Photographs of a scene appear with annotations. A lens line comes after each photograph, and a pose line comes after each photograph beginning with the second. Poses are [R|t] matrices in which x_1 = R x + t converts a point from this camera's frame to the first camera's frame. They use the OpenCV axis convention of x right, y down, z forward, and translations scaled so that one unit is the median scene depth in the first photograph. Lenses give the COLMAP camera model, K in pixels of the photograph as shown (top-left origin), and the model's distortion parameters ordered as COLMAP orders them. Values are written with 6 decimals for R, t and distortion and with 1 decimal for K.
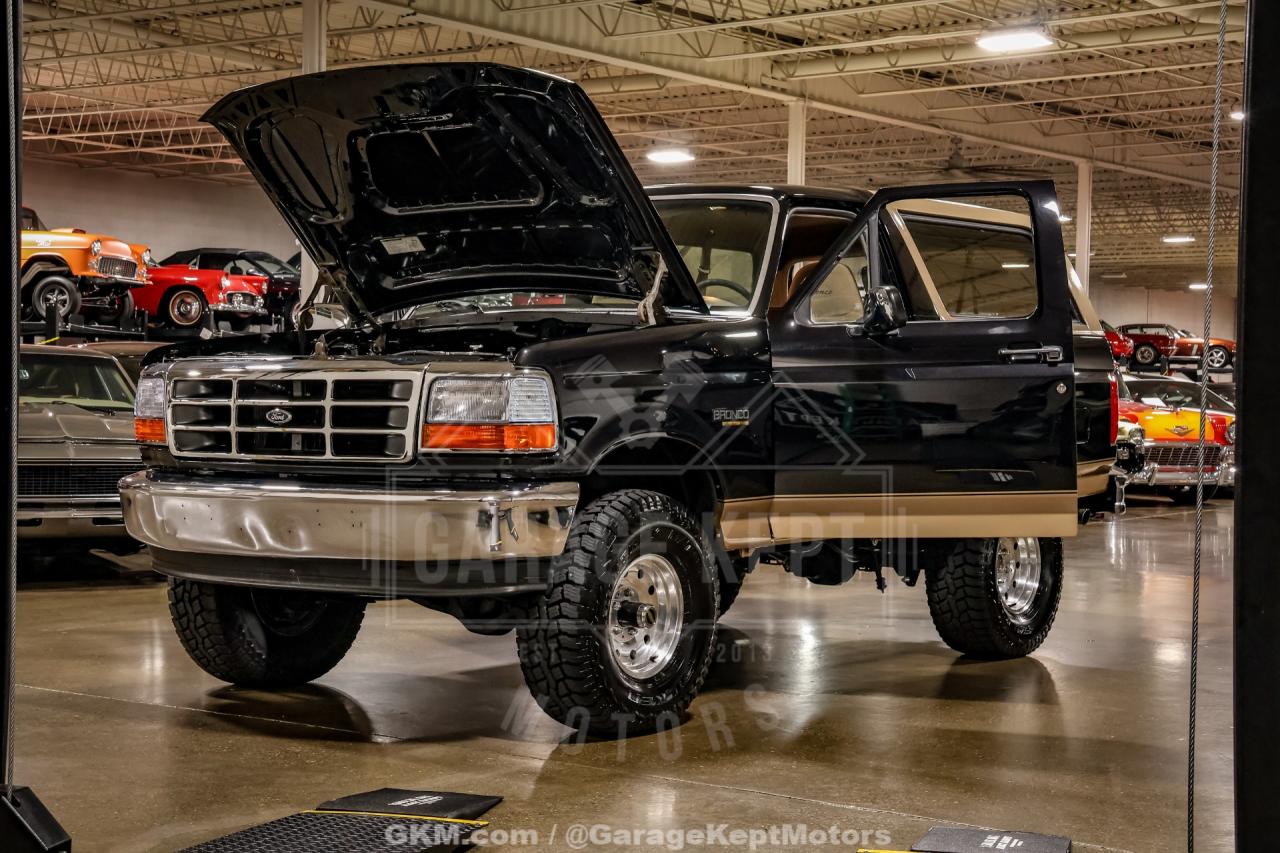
lens RADIAL K [[2233.8, 0, 579.2], [0, 2233.8, 457.2], [0, 0, 1]] dist [0.286975, 0.000000]
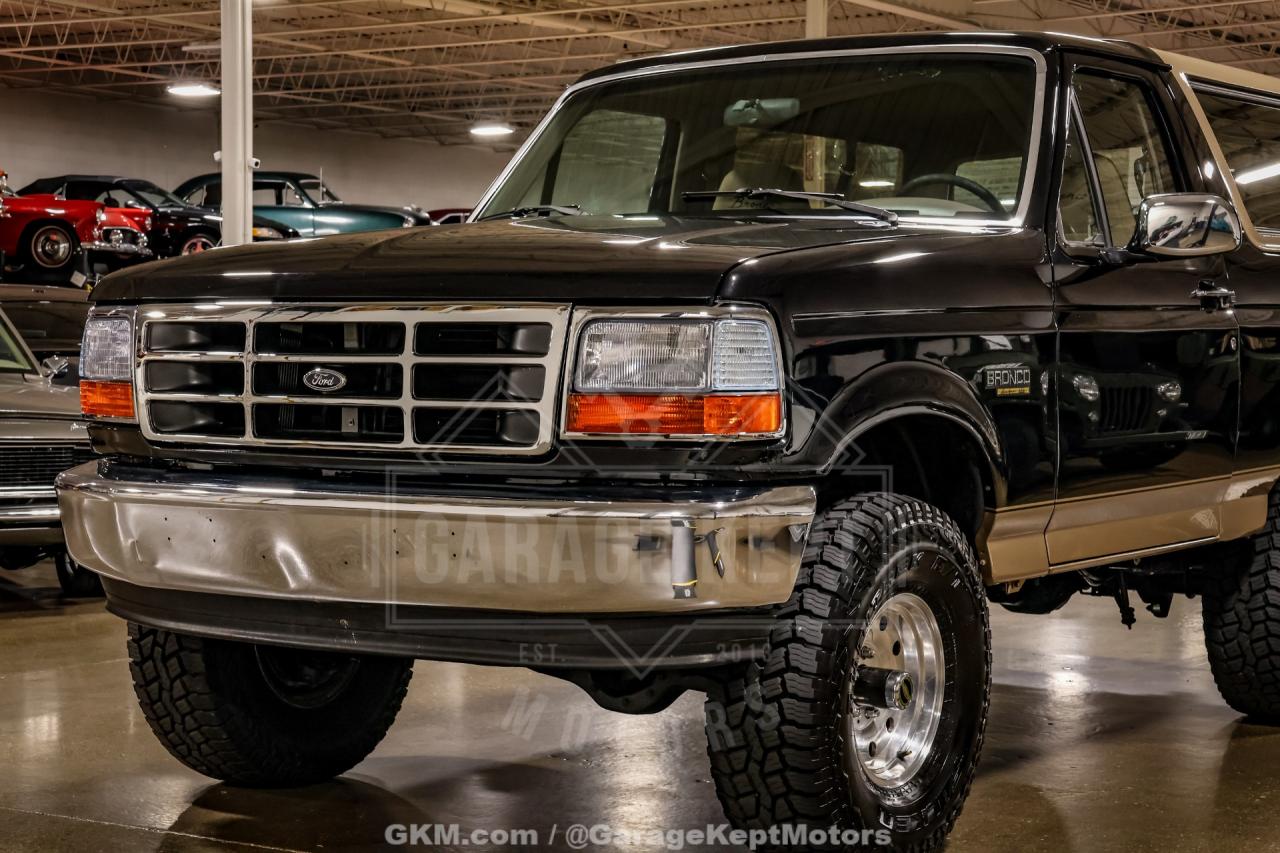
lens RADIAL K [[2397.4, 0, 577.4], [0, 2397.4, 482.7], [0, 0, 1]] dist [0.373146, 0.000000]
pose [[0.998643, -0.004579, 0.051877, -0.088232], [0.003280, 0.999679, 0.025110, -0.005479], [-0.051975, -0.024906, 0.998338, 0.286618]]
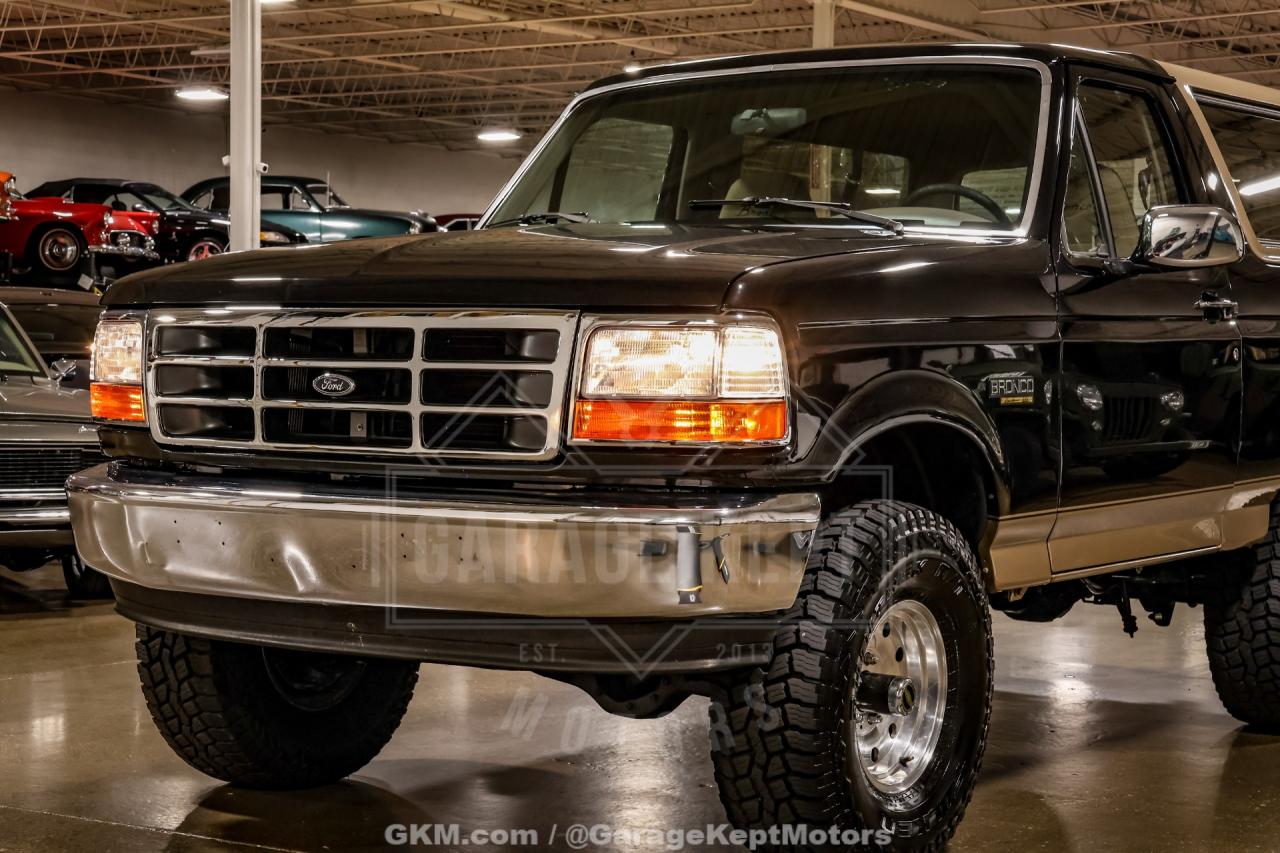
lens RADIAL K [[2397.4, 0, 579.5], [0, 2397.4, 482.4], [0, 0, 1]] dist [0.373146, 0.000000]
pose [[0.998694, 0.001849, 0.051050, -0.089064], [-0.003016, 0.999736, 0.022782, -0.005668], [-0.050994, -0.022906, 0.998436, 0.281709]]
